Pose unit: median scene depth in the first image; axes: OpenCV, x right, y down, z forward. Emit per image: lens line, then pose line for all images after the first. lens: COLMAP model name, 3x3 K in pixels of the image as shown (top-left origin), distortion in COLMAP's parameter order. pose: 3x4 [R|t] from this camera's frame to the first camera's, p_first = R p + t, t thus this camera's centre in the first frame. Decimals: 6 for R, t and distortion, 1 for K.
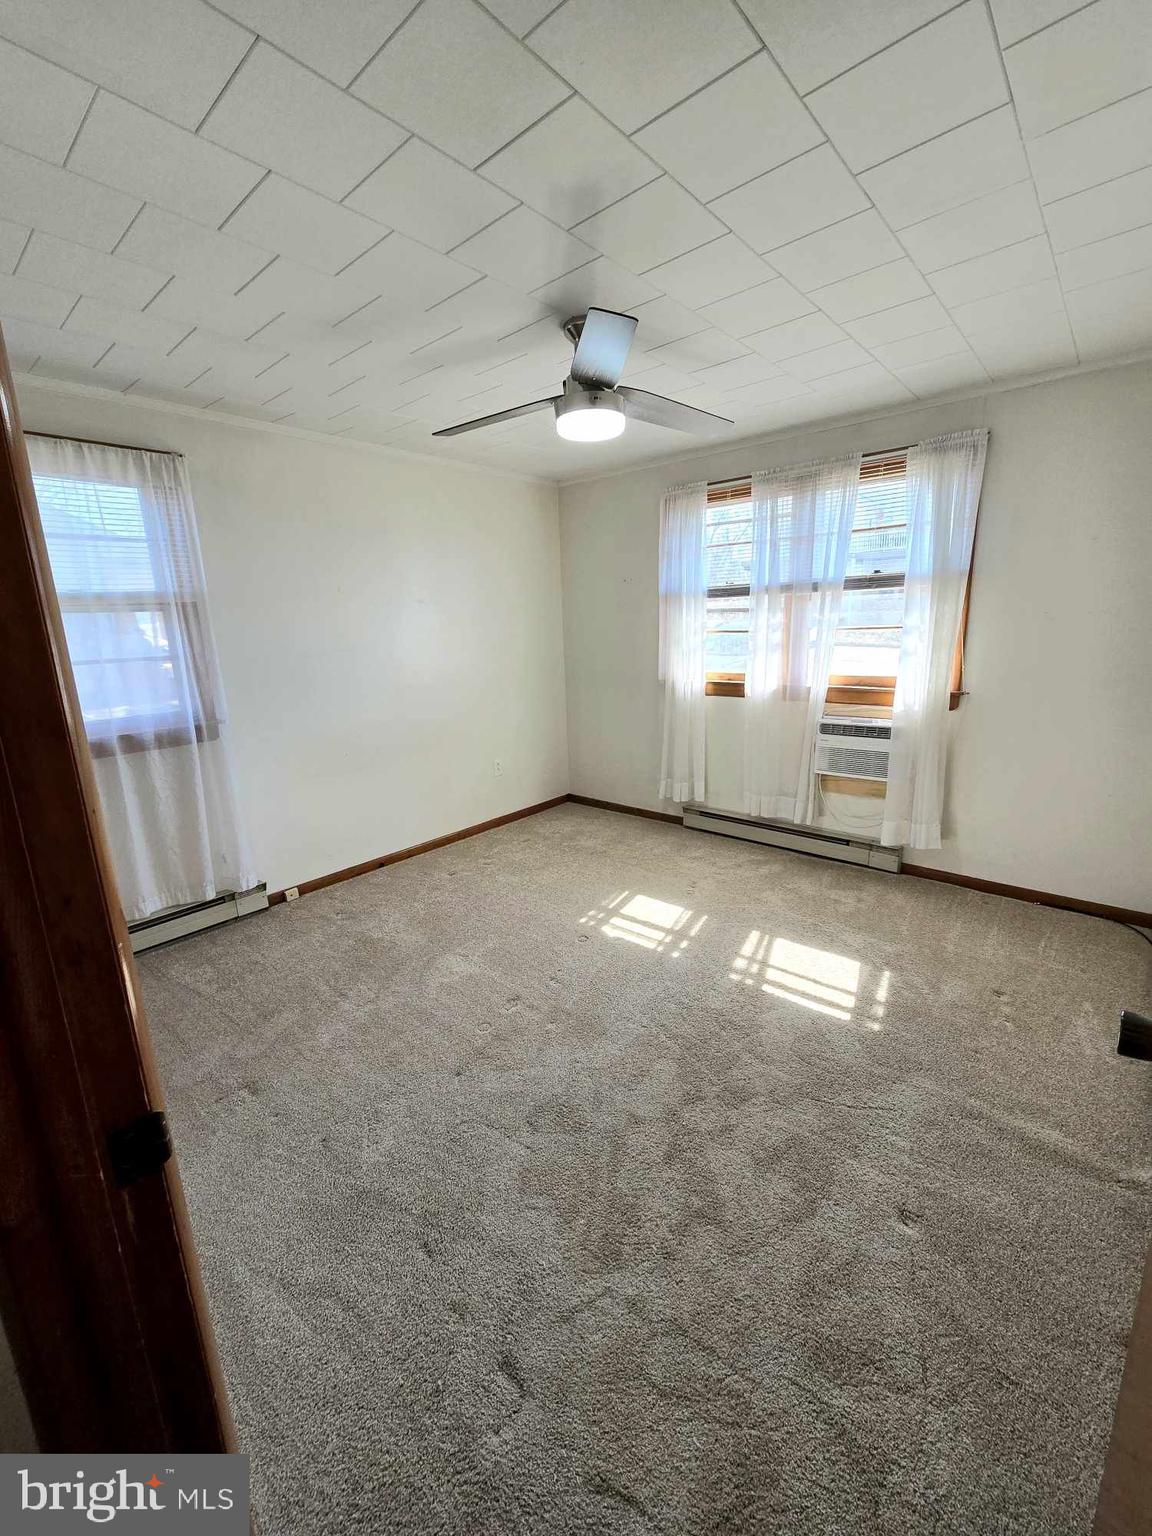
lens RADIAL K [[629.1, 0, 578.4], [0, 629.1, 771.1], [0, 0, 1]] dist [0.004696, 0.000185]
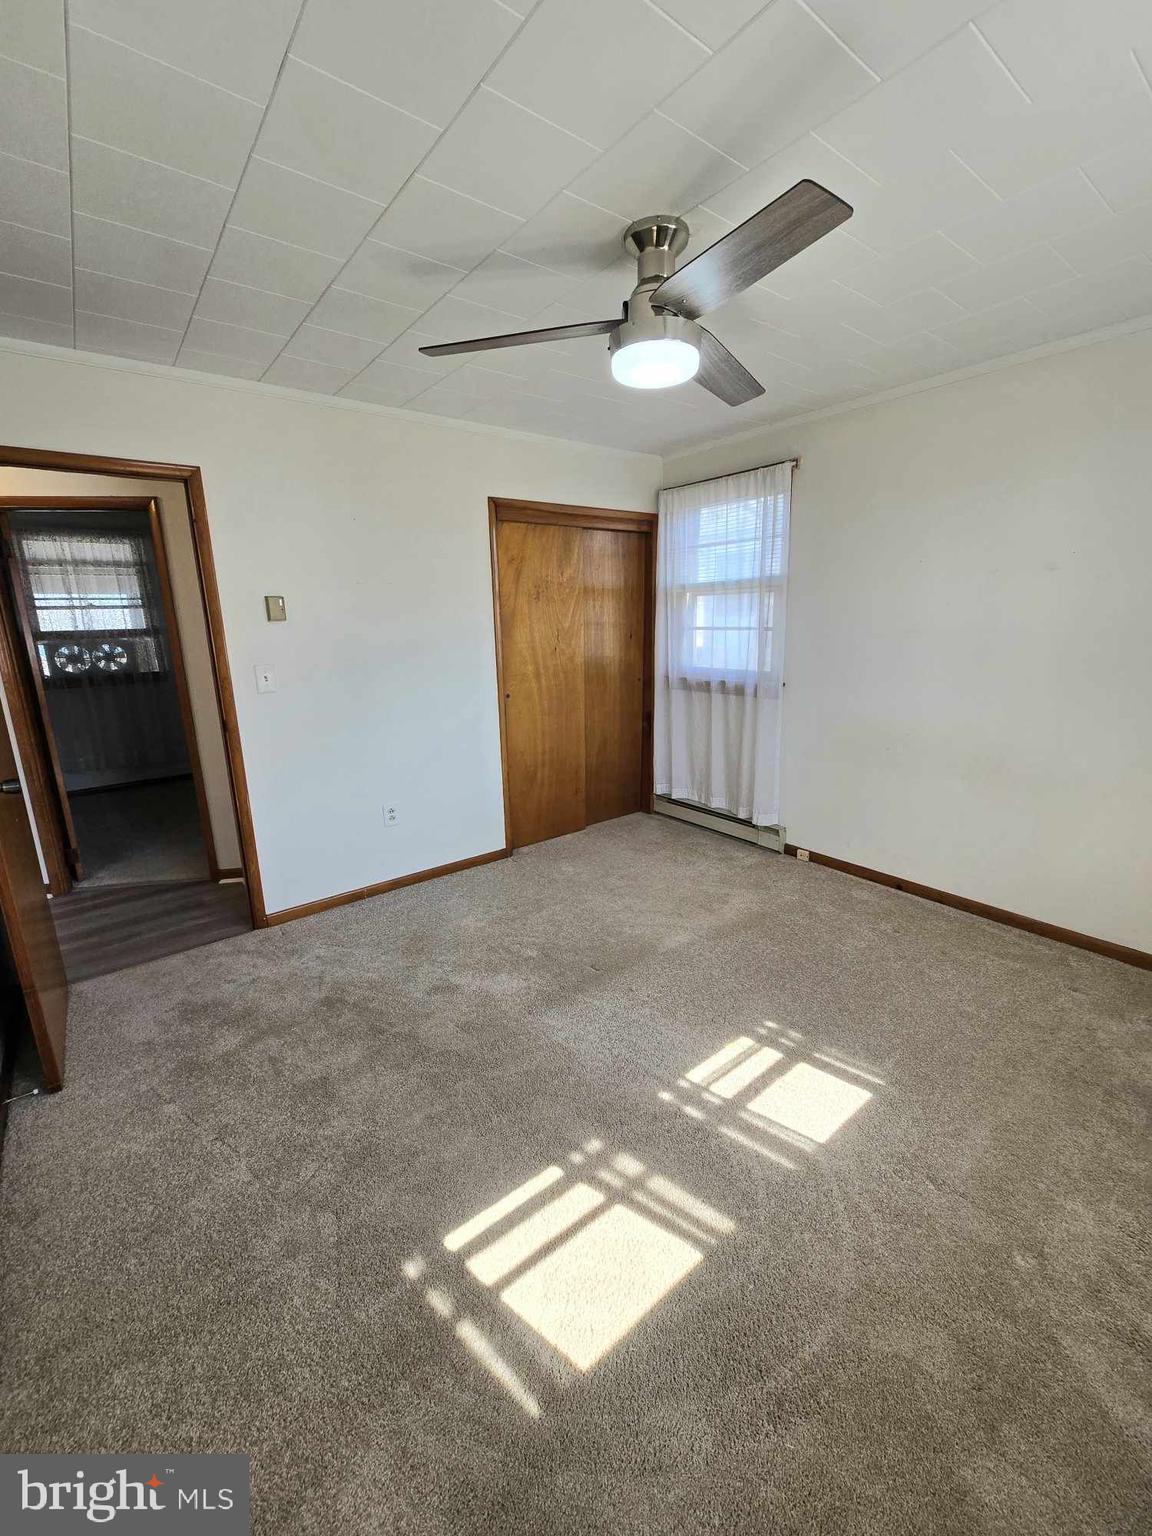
lens RADIAL K [[629.1, 0, 584.5], [0, 629.1, 771.4], [0, 0, 1]] dist [0.004696, 0.000185]
pose [[-0.182466, 0.276380, -0.943568, 0.711966], [-0.200808, 0.928975, 0.310937, -0.237540], [0.962488, 0.246211, -0.114007, 0.878873]]
